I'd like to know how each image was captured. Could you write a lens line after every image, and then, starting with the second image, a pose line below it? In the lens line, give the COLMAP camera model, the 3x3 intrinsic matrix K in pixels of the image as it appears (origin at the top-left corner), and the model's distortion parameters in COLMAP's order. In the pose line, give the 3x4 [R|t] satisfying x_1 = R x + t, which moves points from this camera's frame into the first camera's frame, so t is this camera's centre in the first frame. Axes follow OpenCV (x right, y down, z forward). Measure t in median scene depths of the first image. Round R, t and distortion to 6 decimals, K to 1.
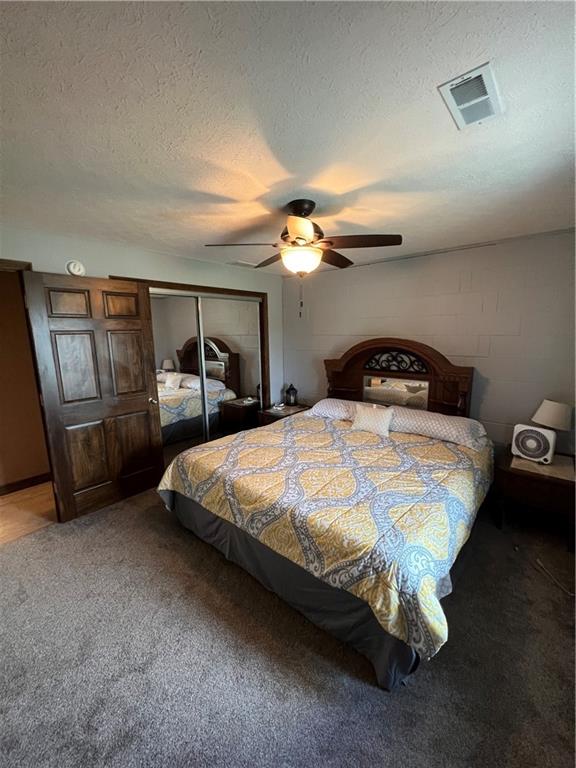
lens RADIAL K [[308.0, 0, 288.1], [0, 308.0, 383.9], [0, 0, 1]] dist [0.000176, -0.000084]
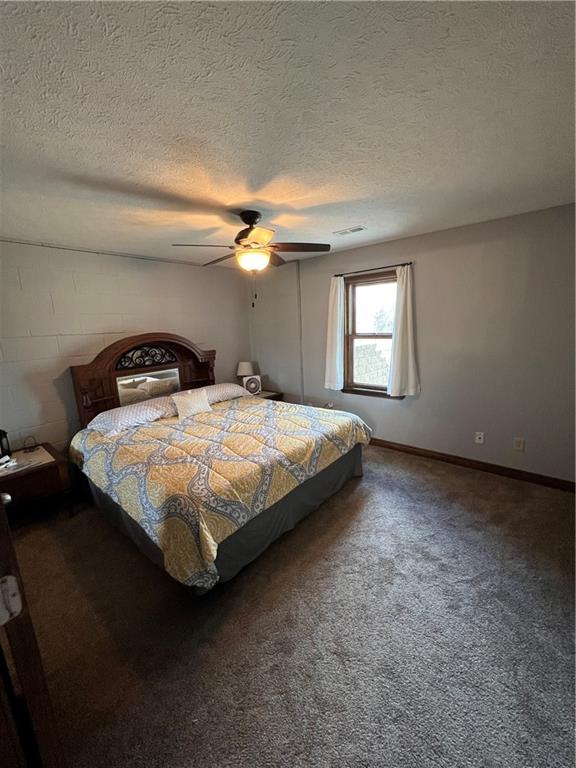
lens RADIAL K [[308.0, 0, 287.8], [0, 308.0, 384.0], [0, 0, 1]] dist [0.000176, -0.000084]
pose [[-0.012716, -0.183326, 0.982970, -0.844180], [0.216538, 0.959217, 0.181697, -0.083549], [-0.976191, 0.215161, 0.027500, 0.634867]]
